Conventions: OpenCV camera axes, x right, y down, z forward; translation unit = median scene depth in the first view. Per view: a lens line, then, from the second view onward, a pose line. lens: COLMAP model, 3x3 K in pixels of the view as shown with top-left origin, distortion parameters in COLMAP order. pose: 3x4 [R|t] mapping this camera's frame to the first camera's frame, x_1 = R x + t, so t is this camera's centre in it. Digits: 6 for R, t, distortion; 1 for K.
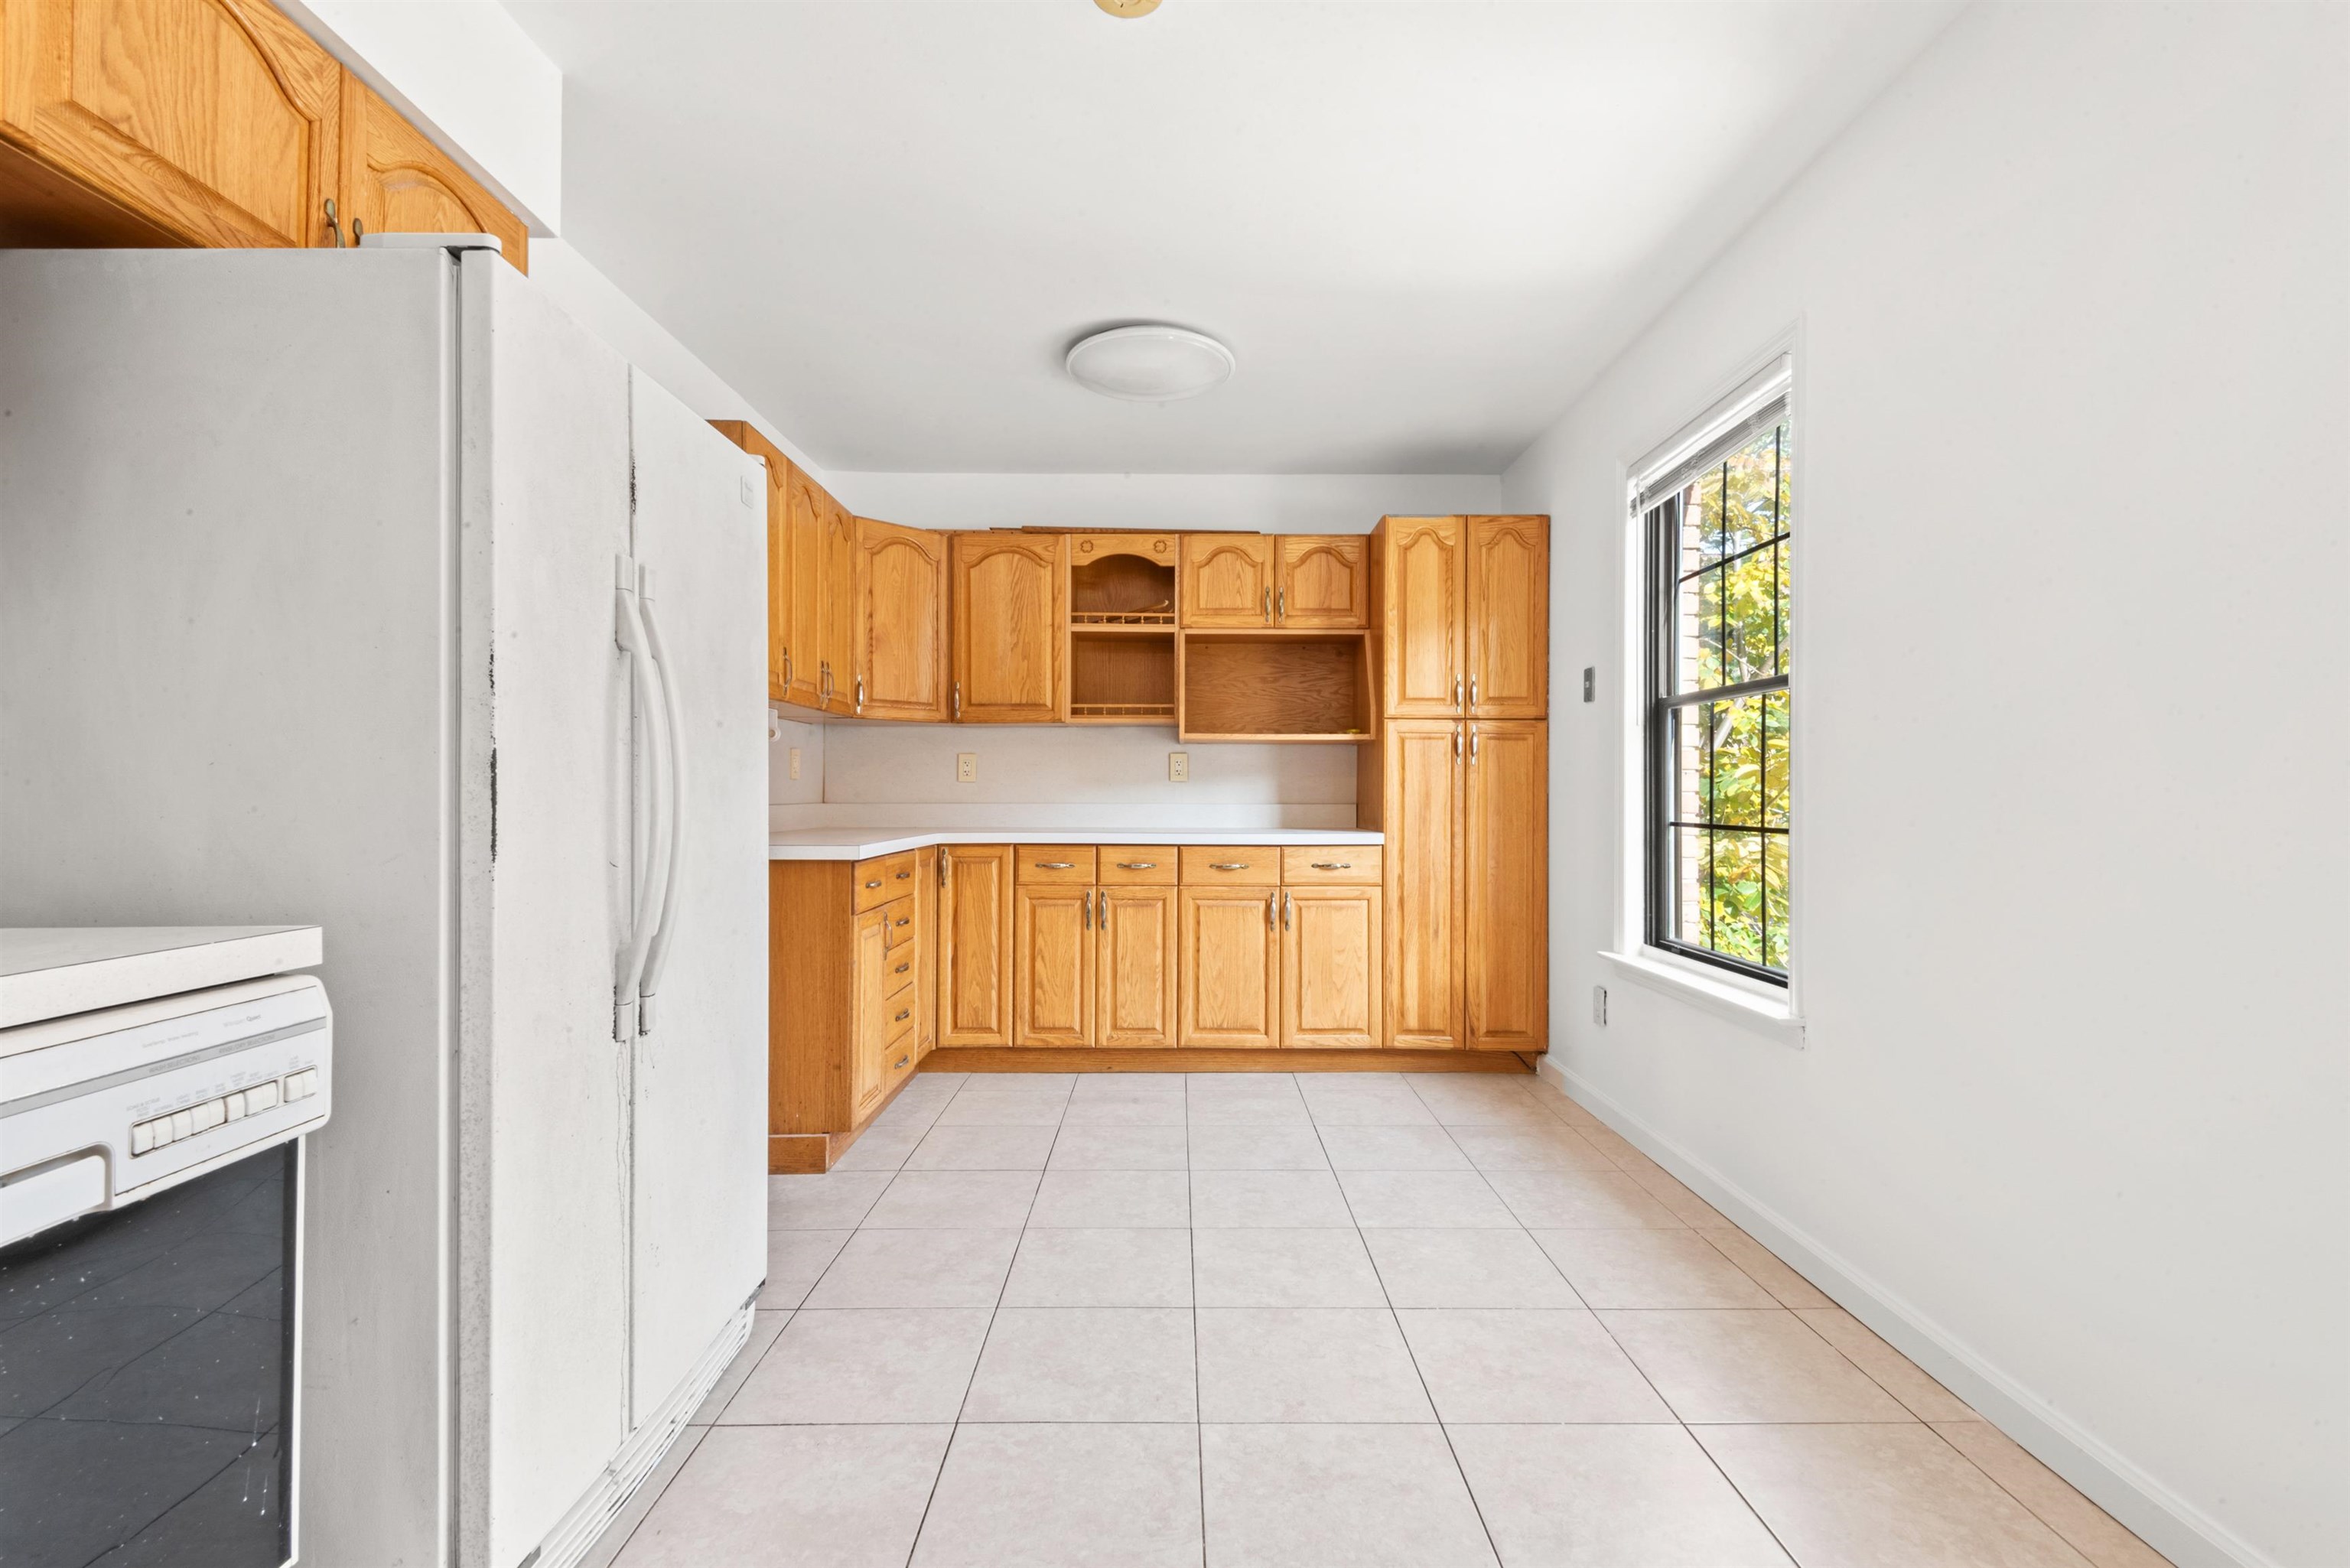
lens RADIAL K [[1087.5, 0, 1187.5], [0, 1087.5, 788.0], [0, 0, 1]] dist [0.035916, -0.016596]
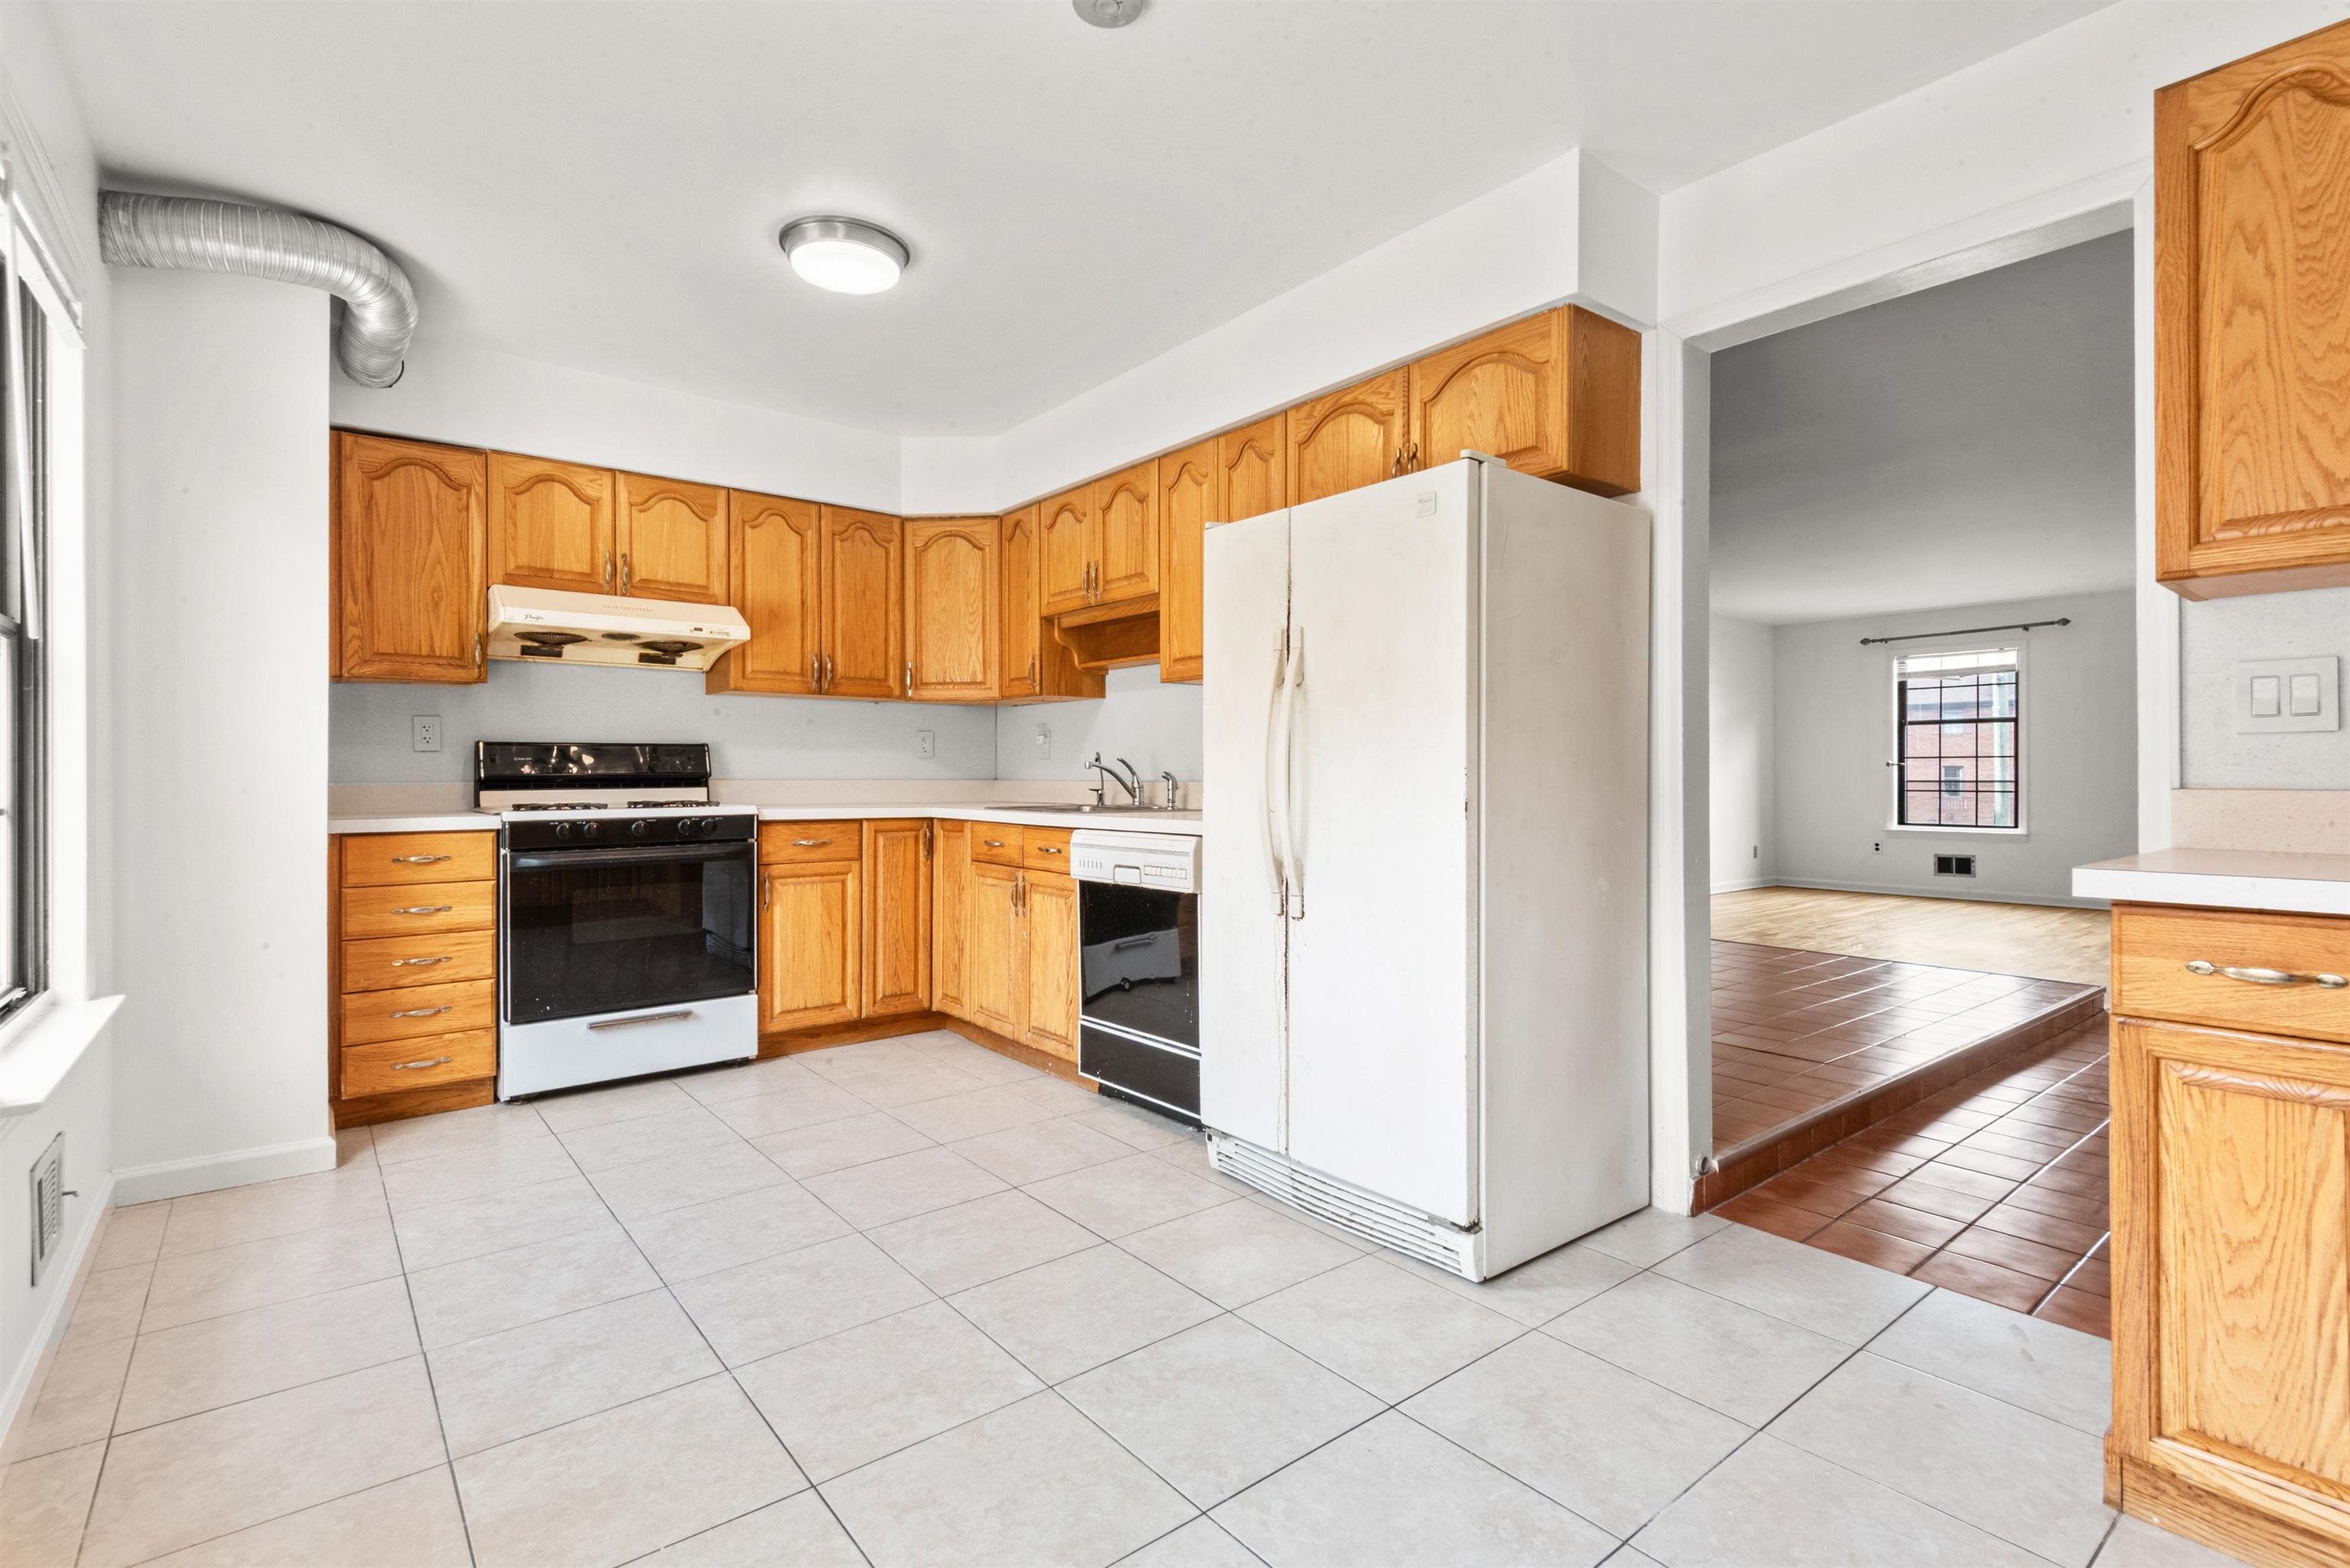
lens RADIAL K [[1087.5, 0, 1187.5], [0, 1087.5, 788.0], [0, 0, 1]] dist [0.035916, -0.016596]
pose [[-0.783291, 0.007244, -0.621613, 0.247700], [0.003448, 0.999967, 0.007309, 0.007433], [0.621646, 0.003582, -0.783290, 0.860446]]
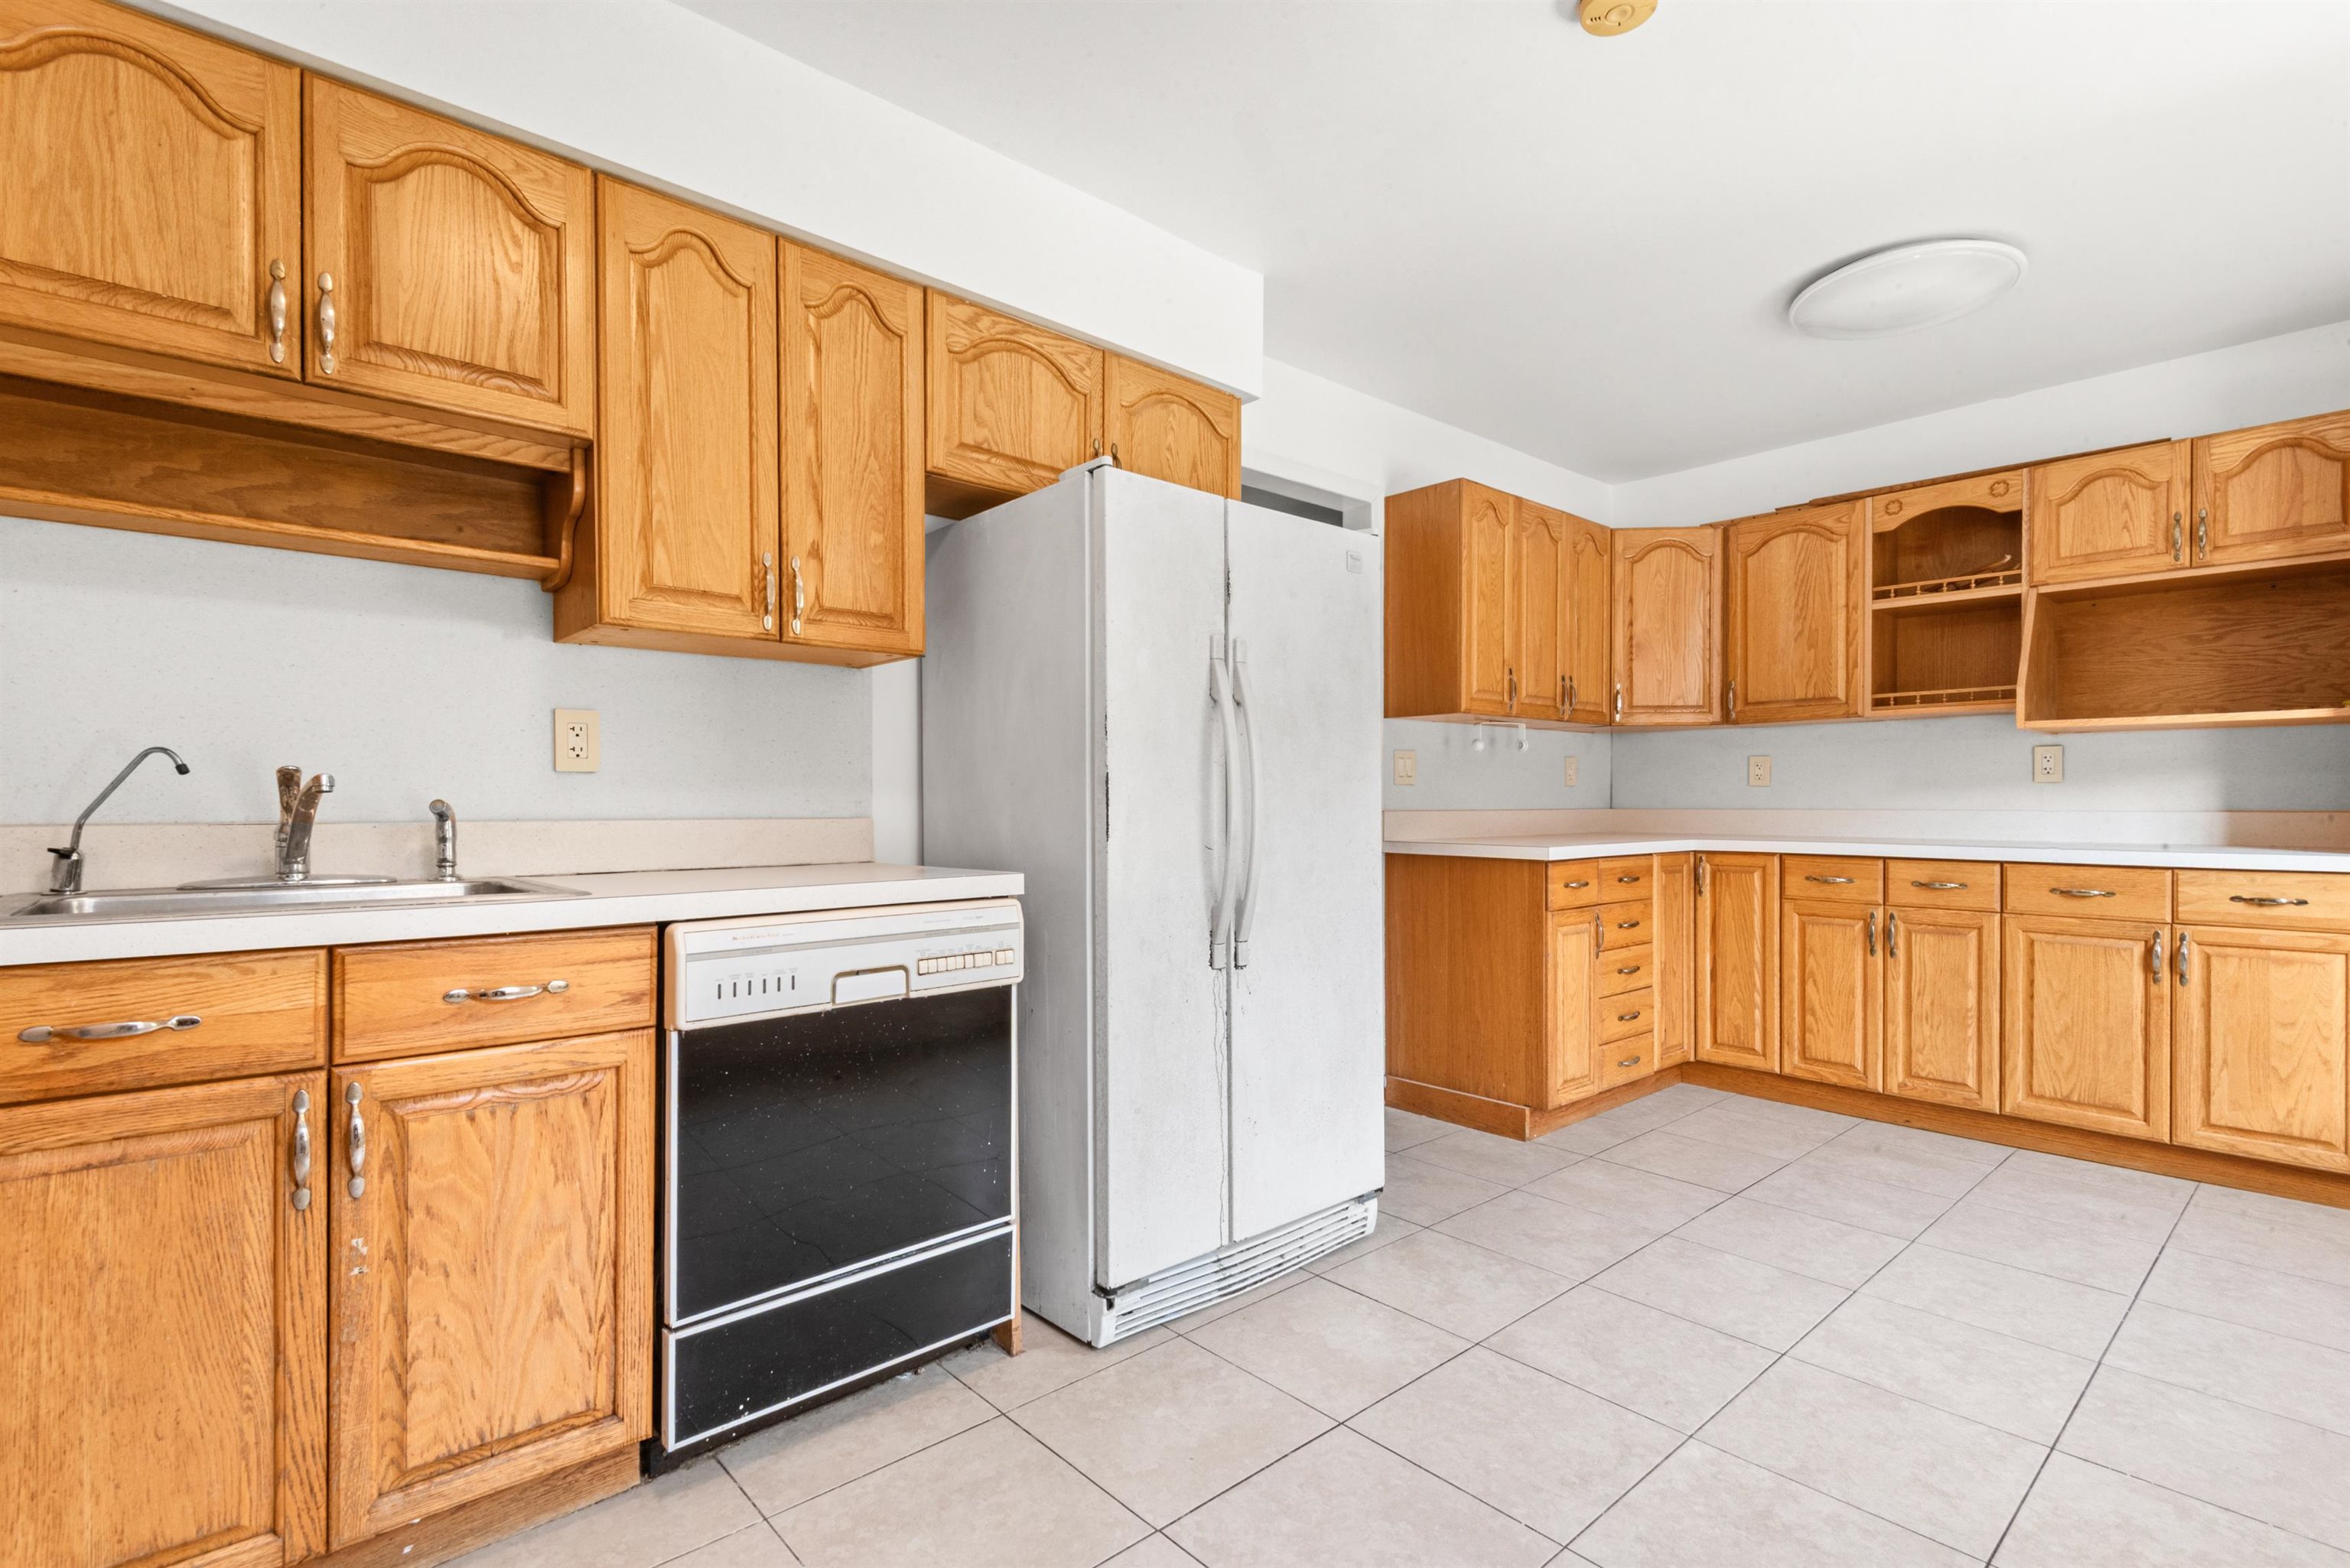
lens RADIAL K [[1103.3, 0, 1171.8], [0, 1103.3, 813.5], [0, 0, 1]] dist [0.037913, -0.018860]
pose [[0.658027, 0.006064, -0.752970, 0.209976], [0.006996, 0.999875, 0.014167, 0.000713], [0.752962, -0.014590, 0.657902, -0.001750]]
